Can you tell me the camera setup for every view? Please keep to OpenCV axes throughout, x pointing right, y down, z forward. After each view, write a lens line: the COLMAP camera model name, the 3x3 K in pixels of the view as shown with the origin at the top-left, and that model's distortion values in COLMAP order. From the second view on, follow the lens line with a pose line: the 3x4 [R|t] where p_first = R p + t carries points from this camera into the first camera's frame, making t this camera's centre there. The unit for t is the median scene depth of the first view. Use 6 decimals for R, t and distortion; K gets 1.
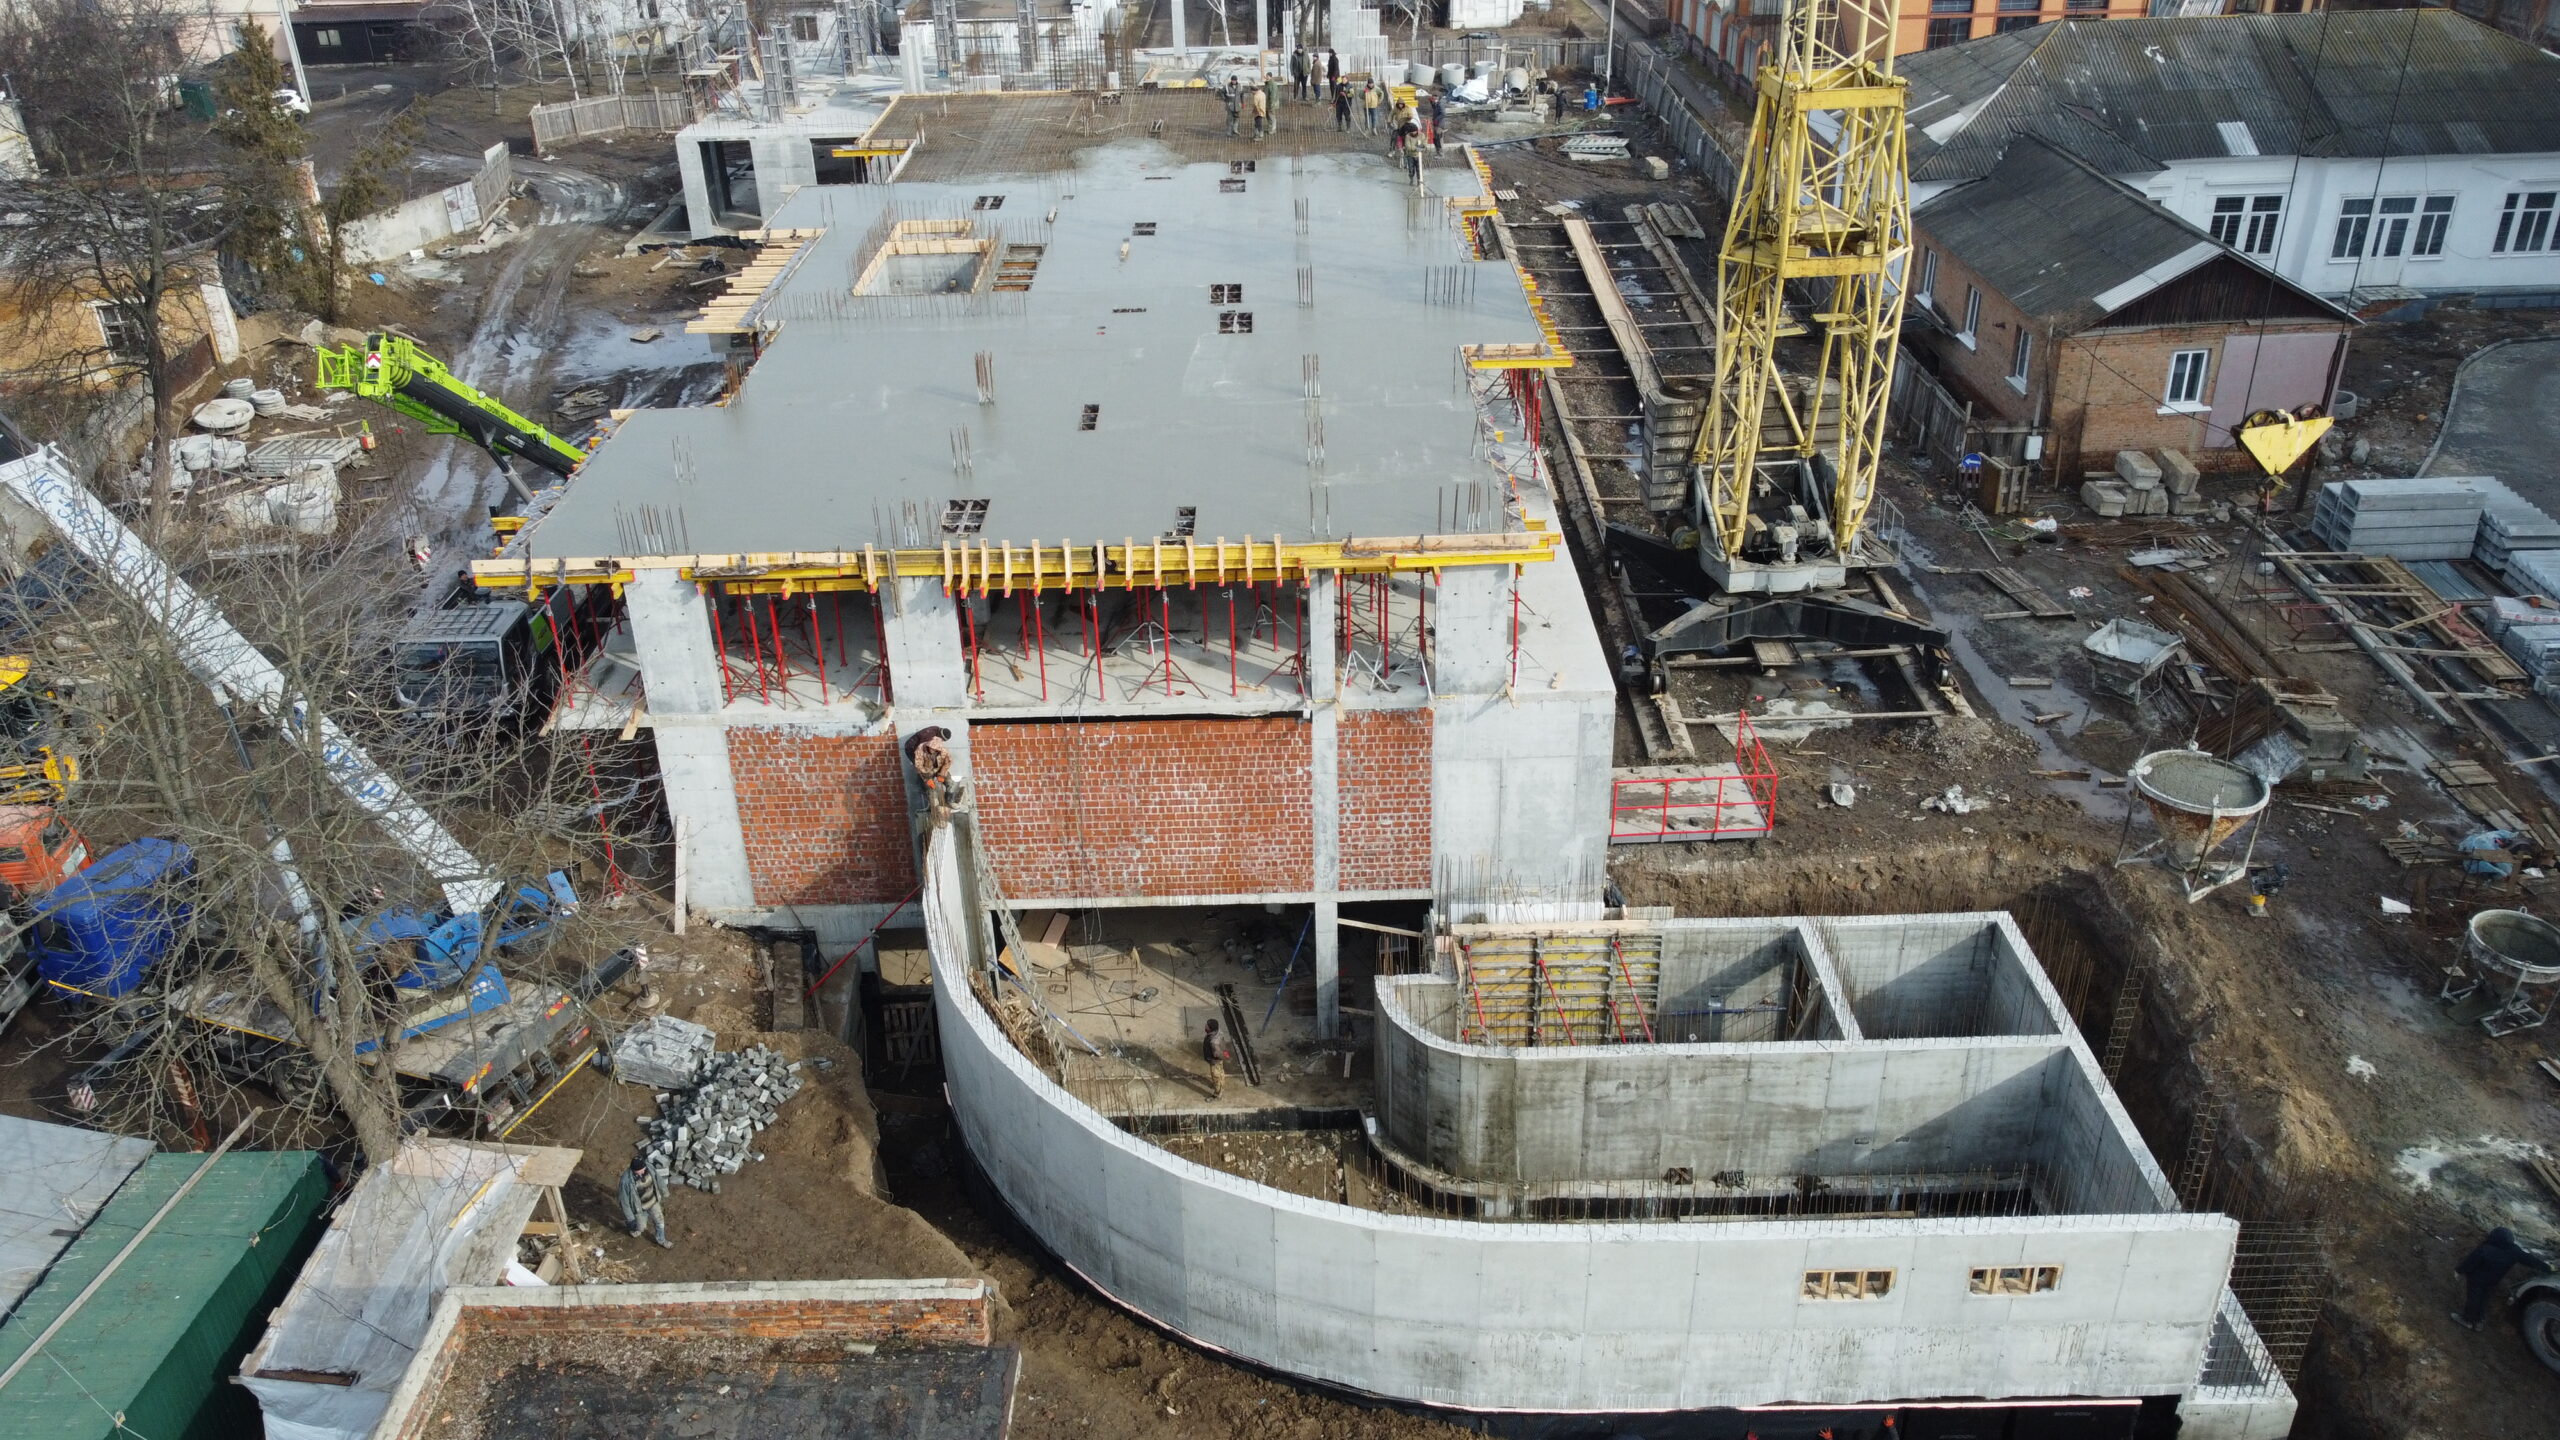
lens RADIAL K [[1949.2, 0, 1273.9], [0, 1949.2, 713.6], [0, 0, 1]] dist [-0.001156, 0.000179]
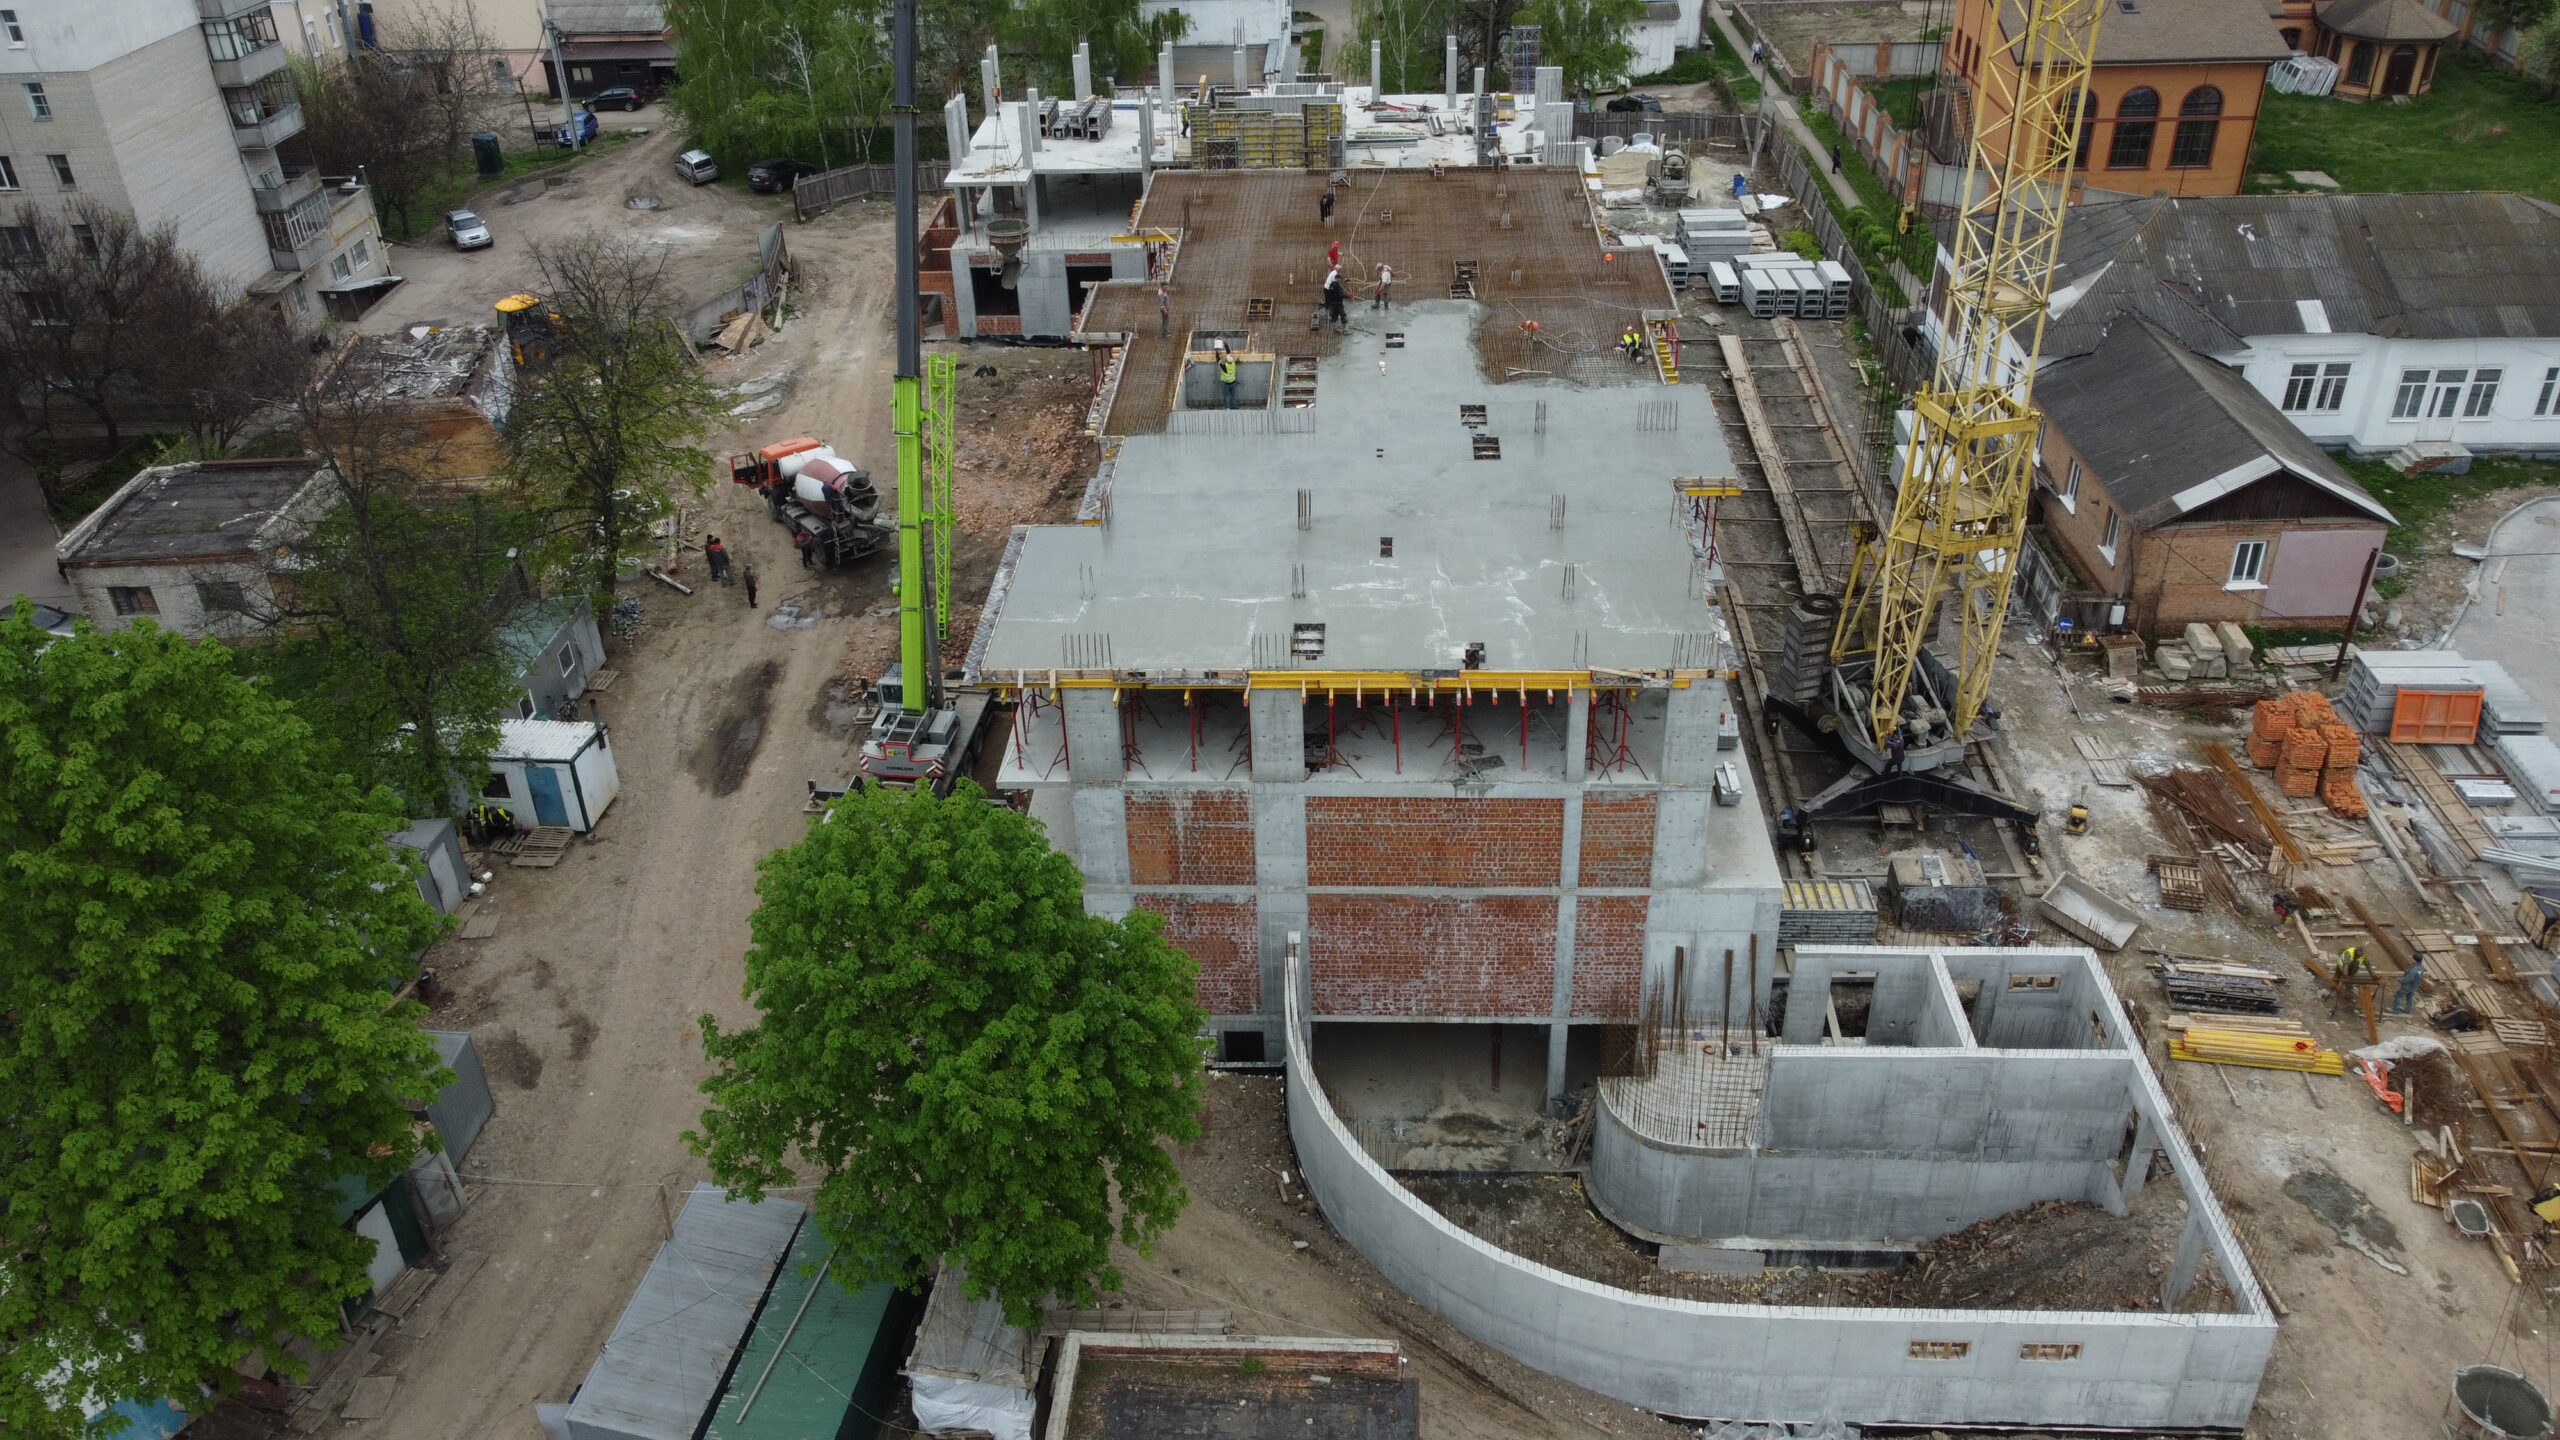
lens RADIAL K [[1949.2, 0, 1272.0], [0, 1949.2, 715.5], [0, 0, 1]] dist [-0.001156, 0.000179]
pose [[0.998597, 0.024580, -0.046906, -0.081214], [-0.021848, 0.998084, 0.057884, -0.135900], [0.048239, -0.056778, 0.997221, -0.250788]]
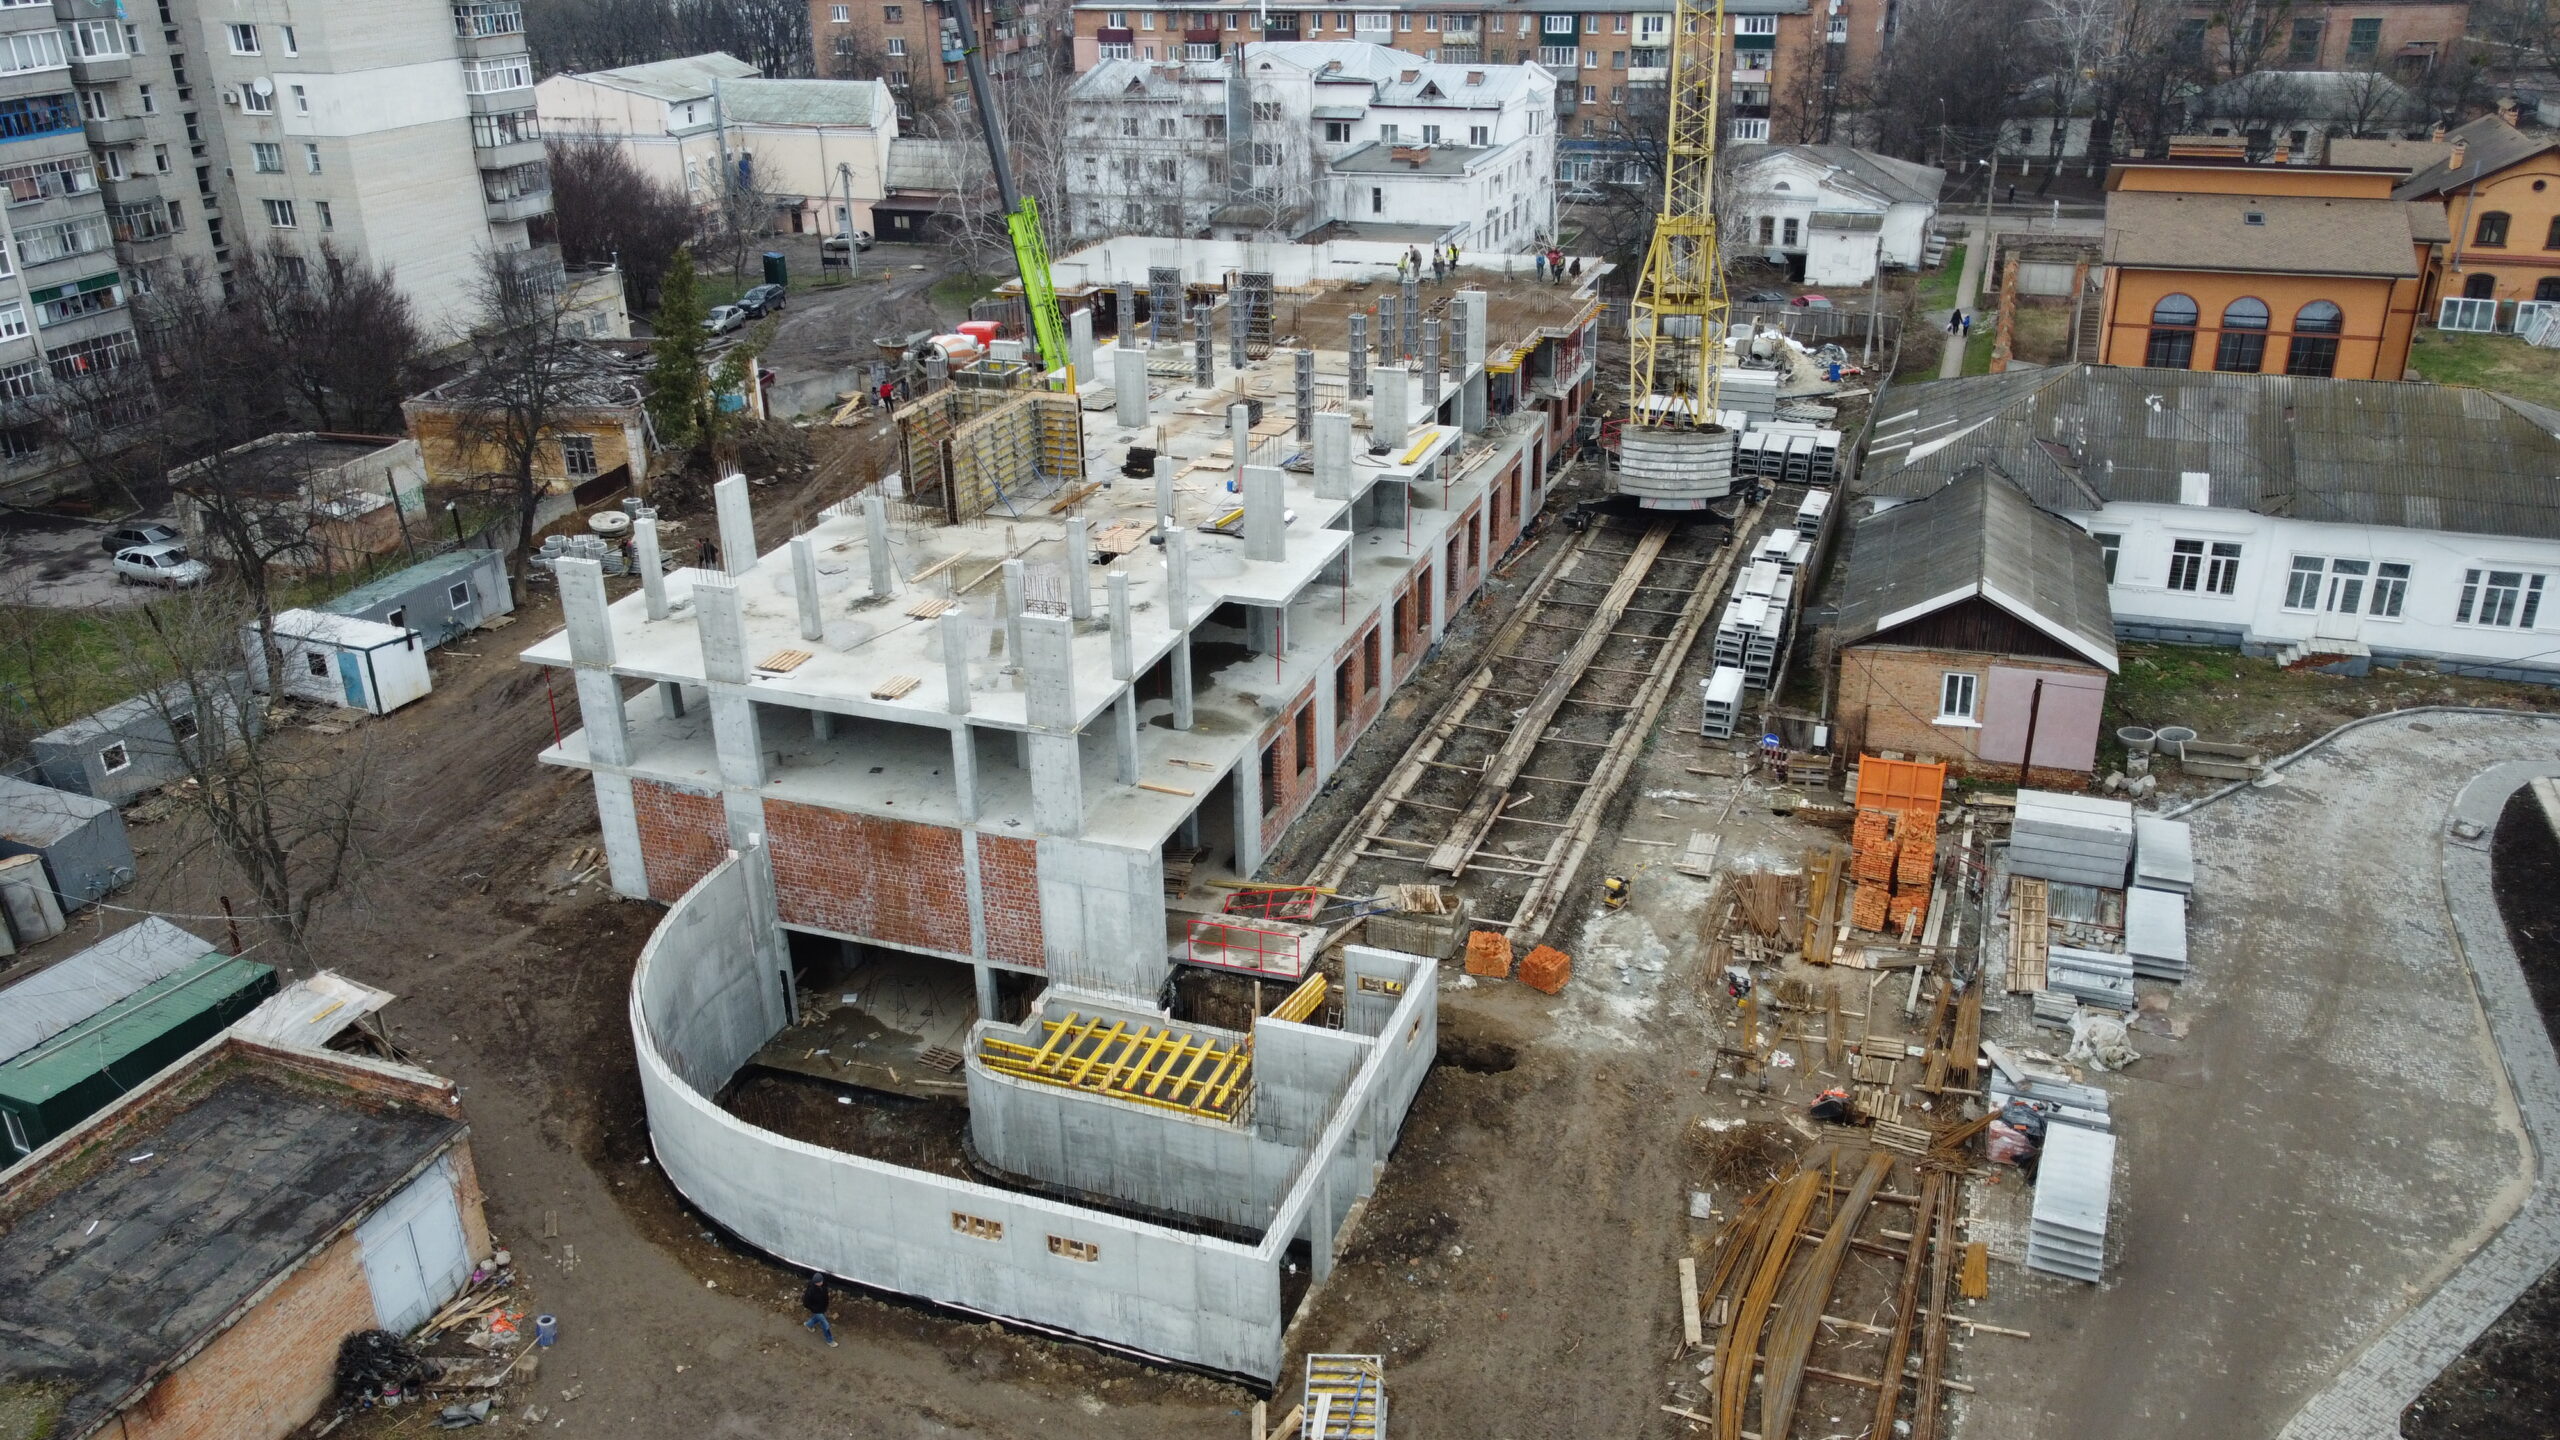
lens RADIAL K [[1949.2, 0, 1272.1], [0, 1949.2, 713.8], [0, 0, 1]] dist [-0.001156, 0.000179]
pose [[0.935192, 0.148475, -0.321514, 0.467357], [-0.171627, 0.984146, -0.044735, -0.041301], [0.309775, 0.097016, 0.945847, -0.220014]]
